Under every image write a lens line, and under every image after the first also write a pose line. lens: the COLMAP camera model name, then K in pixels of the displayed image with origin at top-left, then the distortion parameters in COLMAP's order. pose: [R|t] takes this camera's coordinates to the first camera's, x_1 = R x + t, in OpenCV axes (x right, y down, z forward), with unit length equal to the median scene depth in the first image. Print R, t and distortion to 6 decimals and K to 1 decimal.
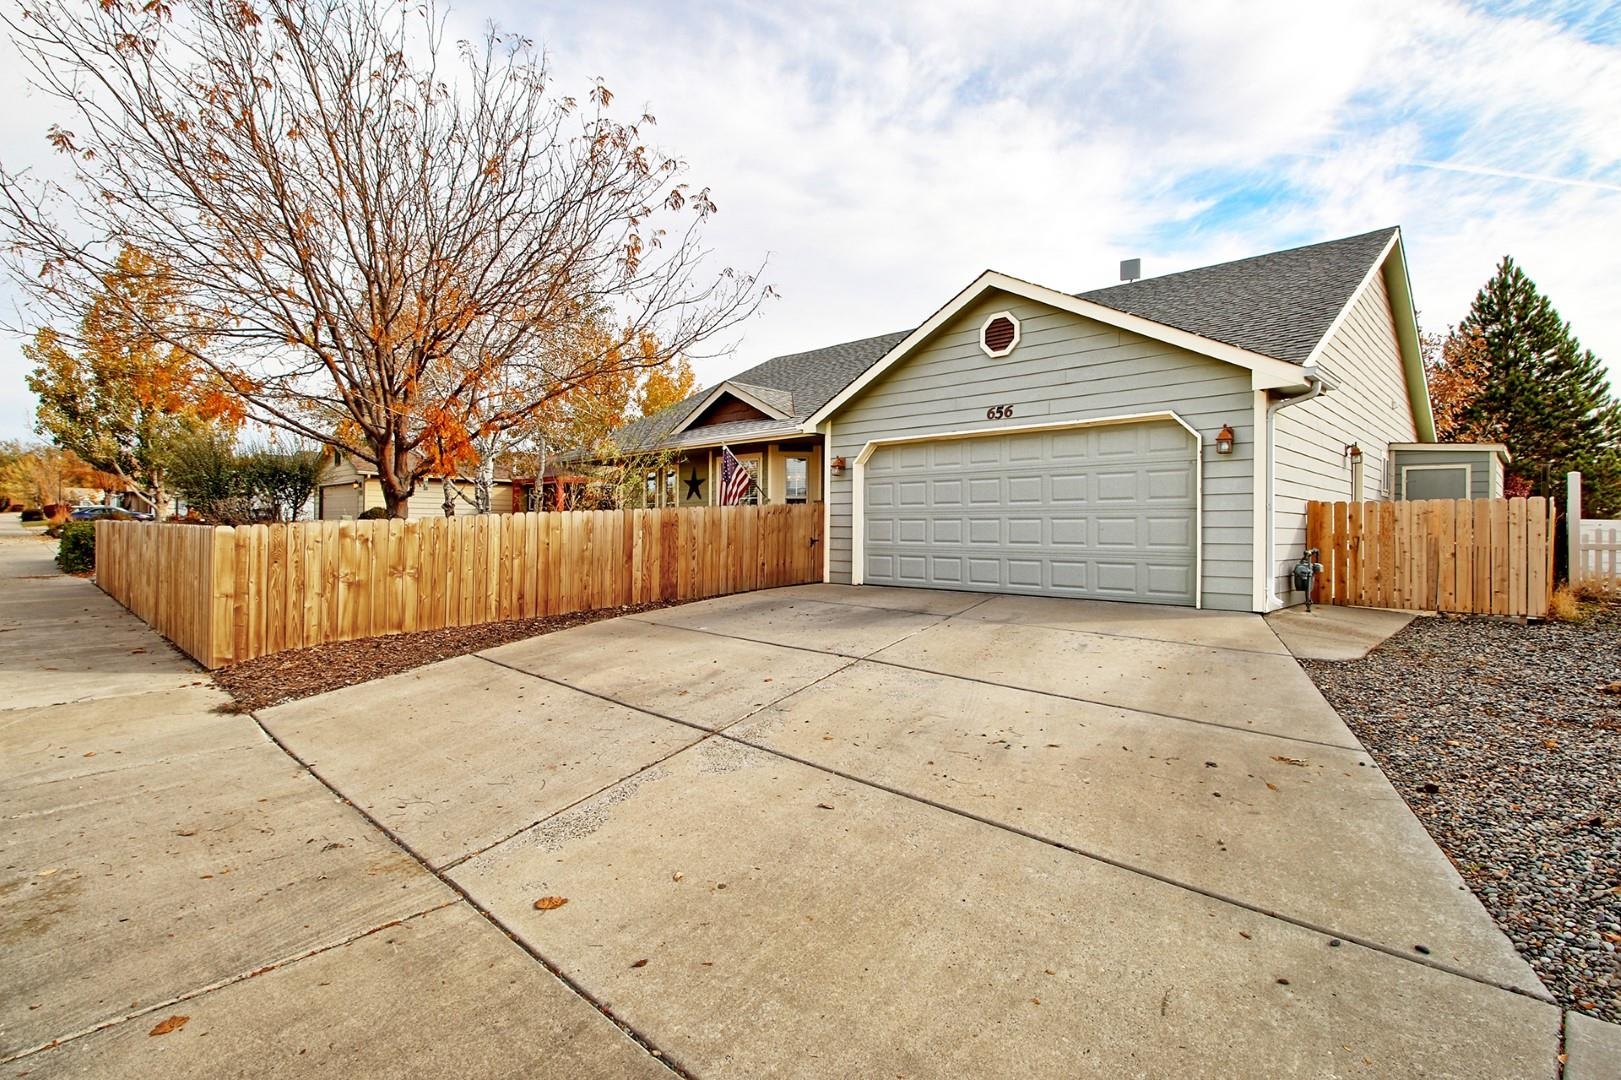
lens RADIAL K [[787.8, 0, 811.2], [0, 787.8, 526.2], [0, 0, 1]] dist [-0.012098, -0.003571]
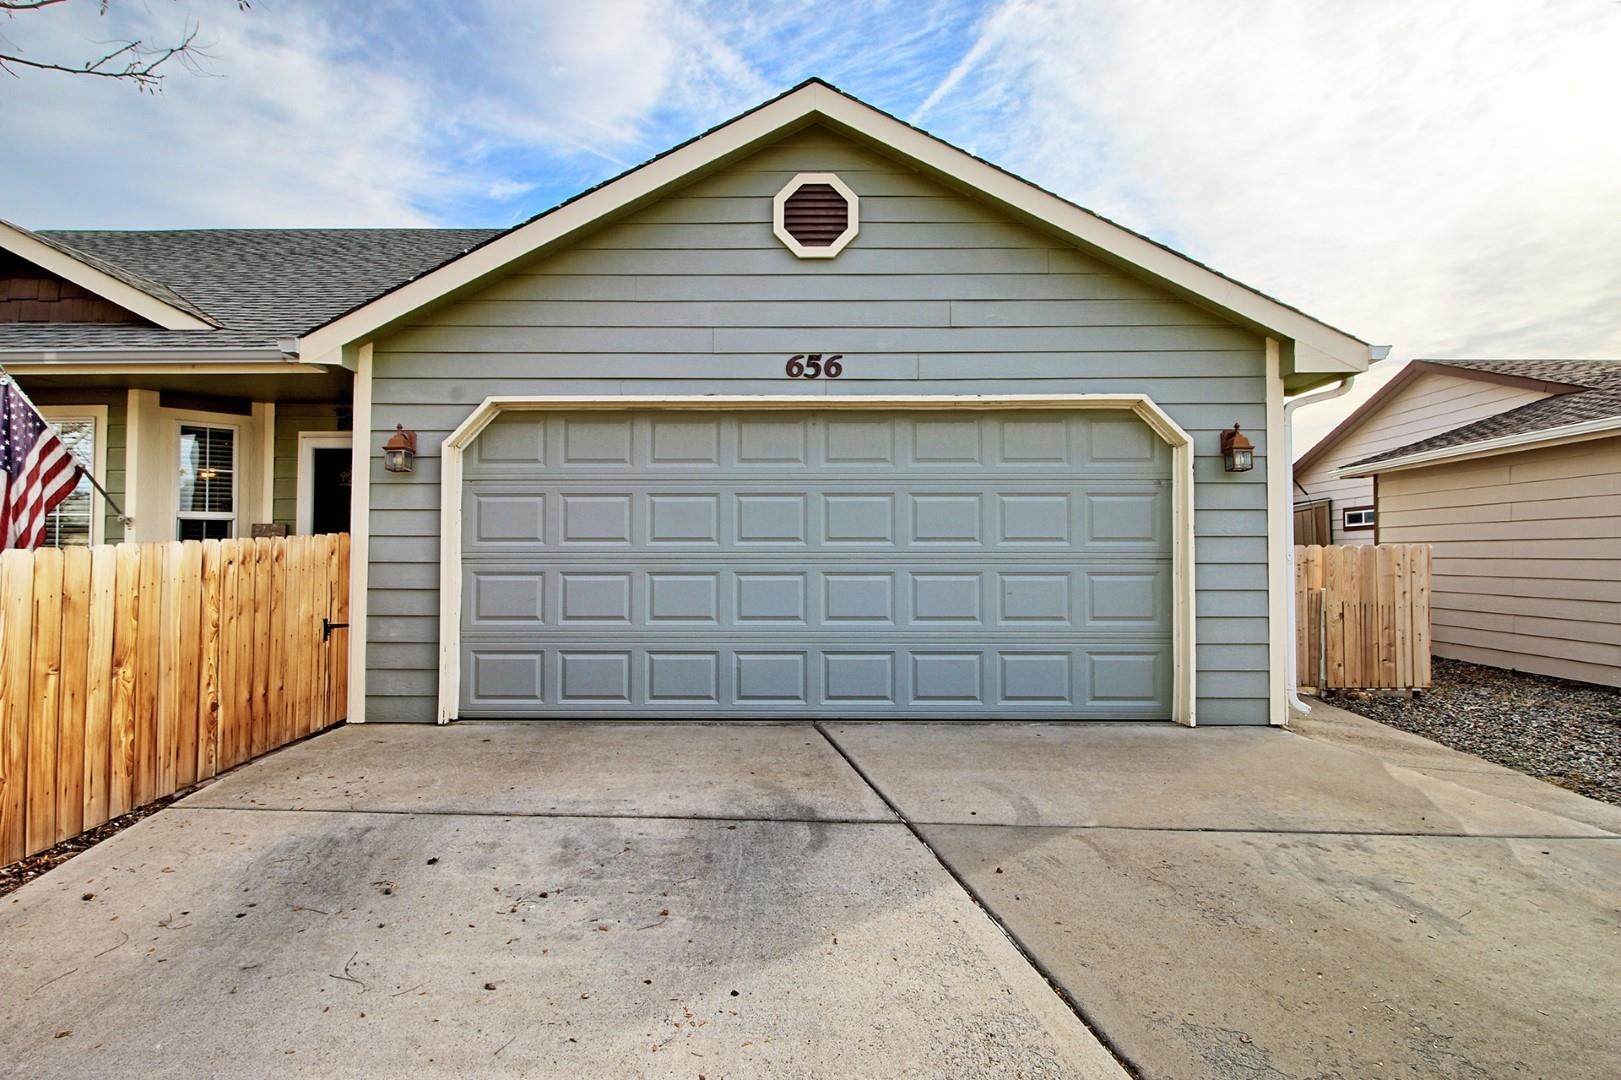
lens RADIAL K [[889.7, 0, 820.1], [0, 889.7, 528.1], [0, 0, 1]] dist [-0.003176, -0.005603]
pose [[0.729353, 0.016778, 0.683932, -0.148211], [0.000537, 0.999685, -0.025097, -0.024000], [-0.684138, 0.018672, 0.729114, 0.560940]]
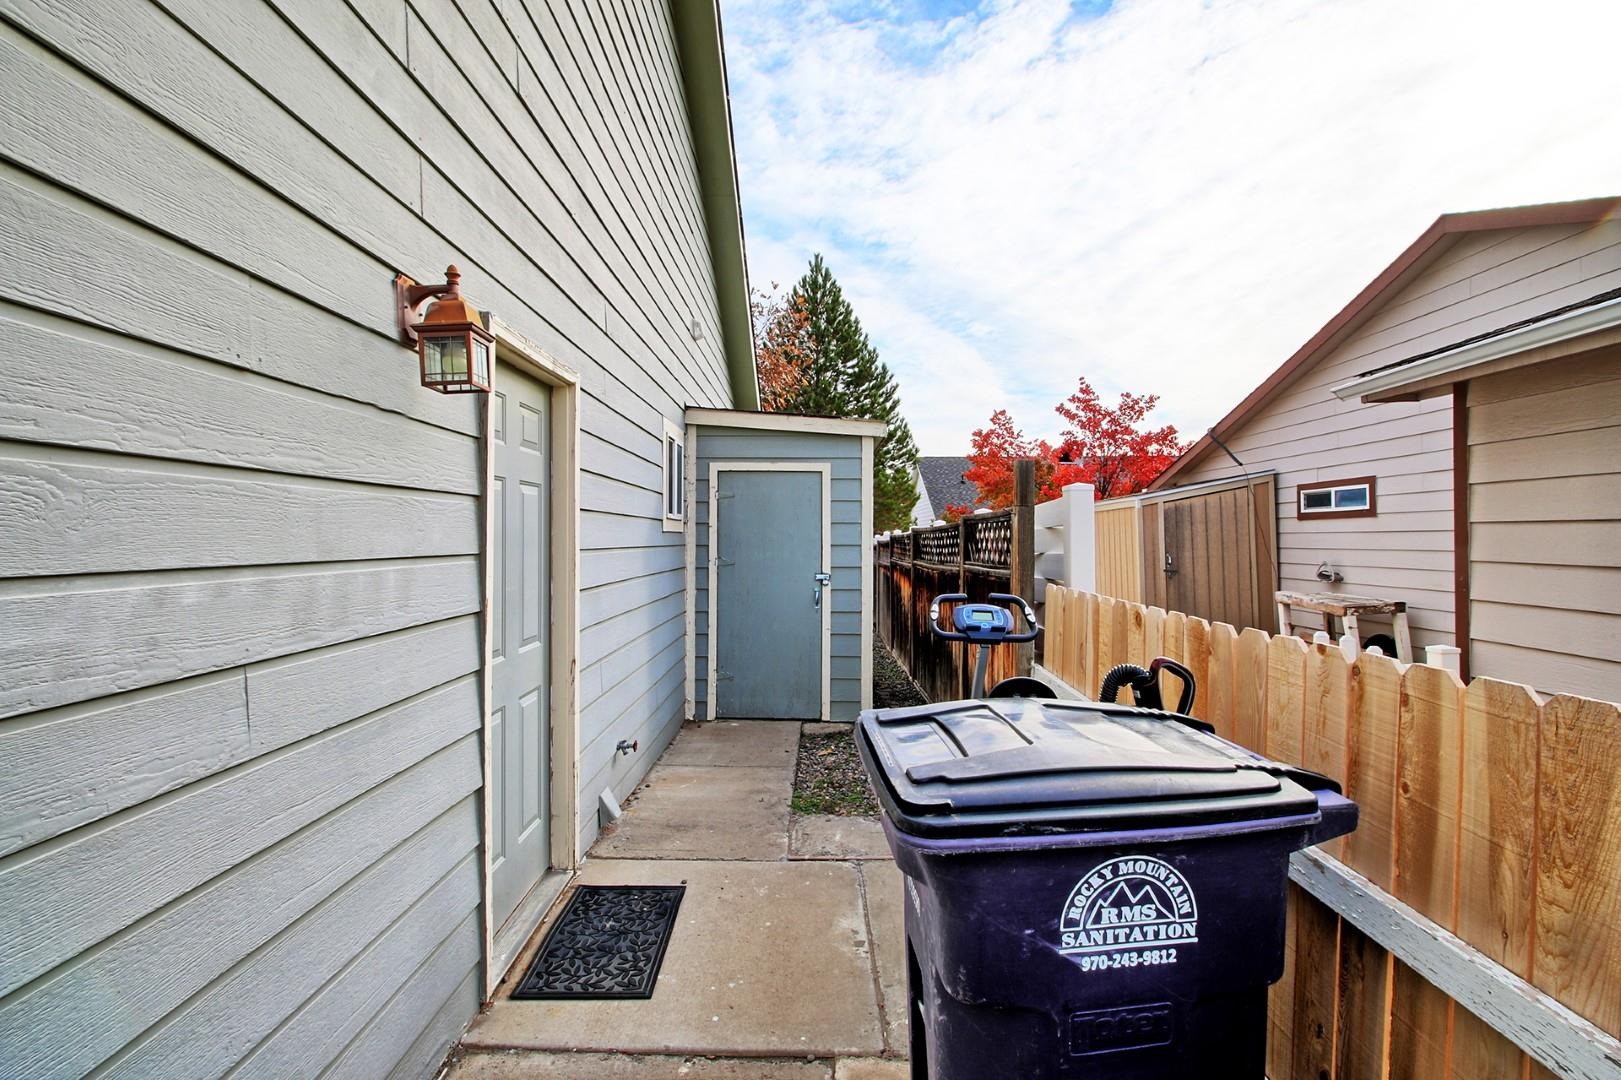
lens RADIAL K [[741.0, 0, 803.6], [0, 741.0, 534.4], [0, 0, 1]] dist [-0.029302, -0.000066]
pose [[0.733593, -0.007469, 0.679548, 0.670722], [0.003416, 0.999968, 0.007302, -0.050627], [-0.679580, -0.003036, 0.733595, 0.862747]]
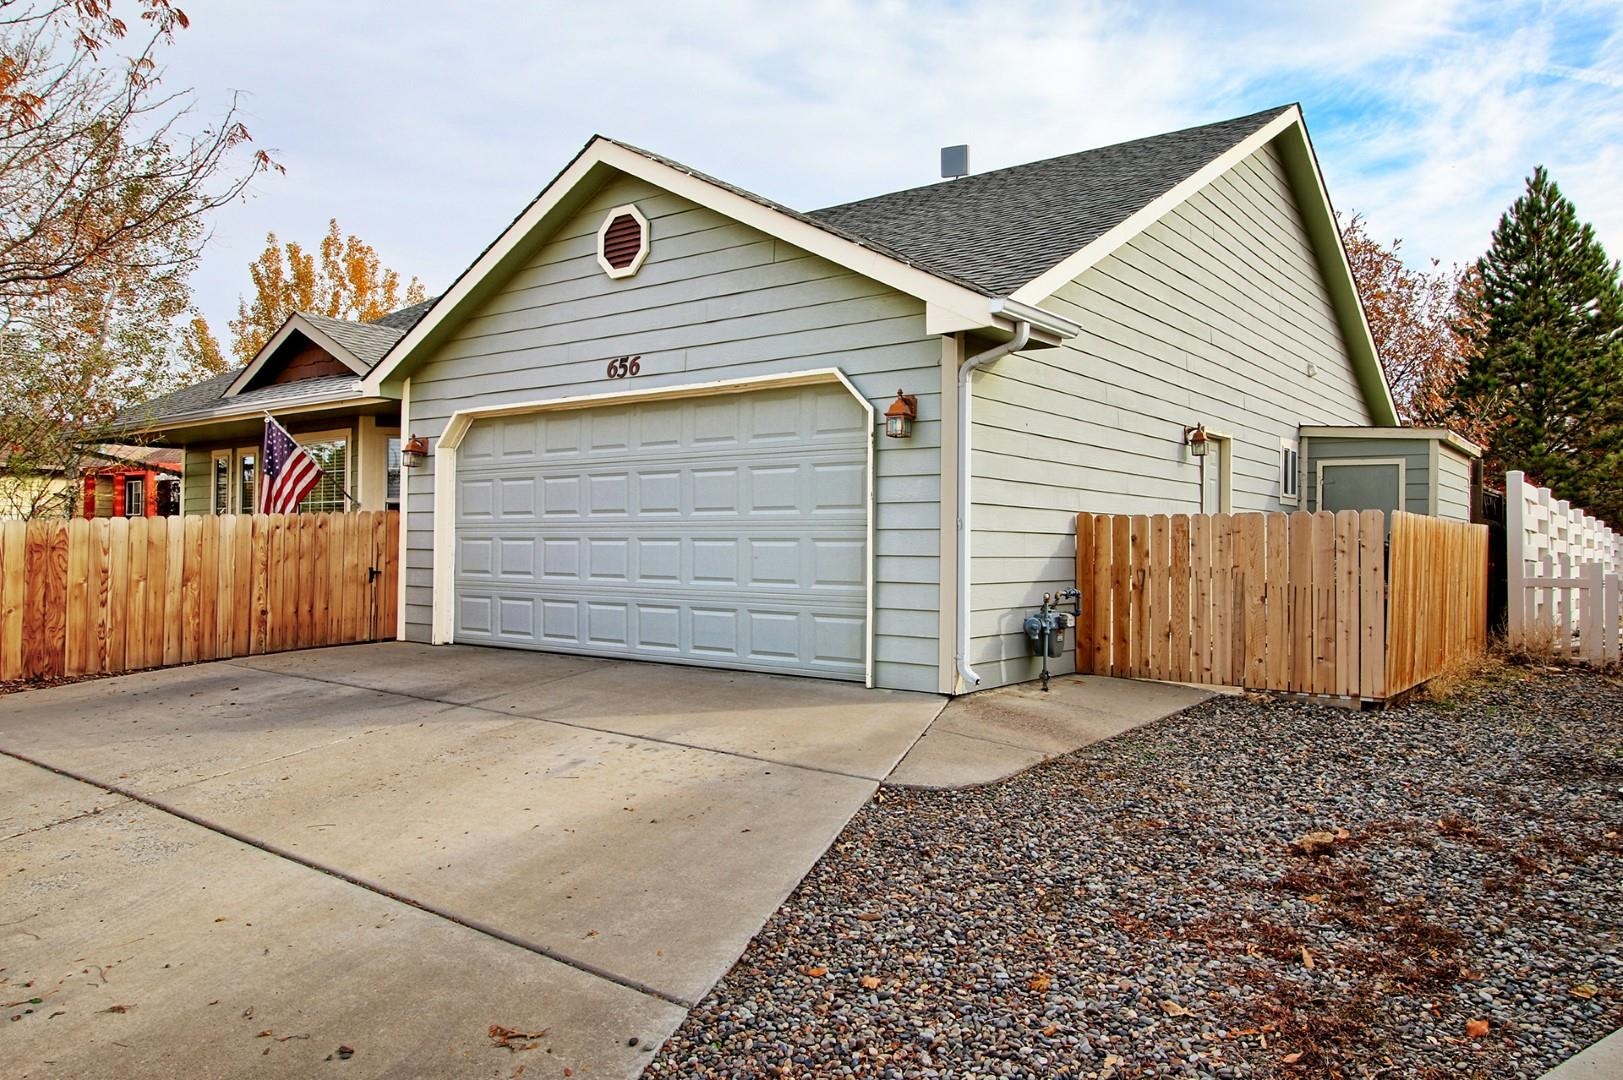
lens RADIAL K [[1136.9, 0, 820.0], [0, 1136.9, 526.8], [0, 0, 1]] dist [-0.002174, 0.007722]
pose [[0.993489, 0.003670, 0.113867, 0.284086], [-0.002391, 0.999933, -0.011364, -0.009164], [-0.113901, 0.011018, 0.993431, 0.092630]]
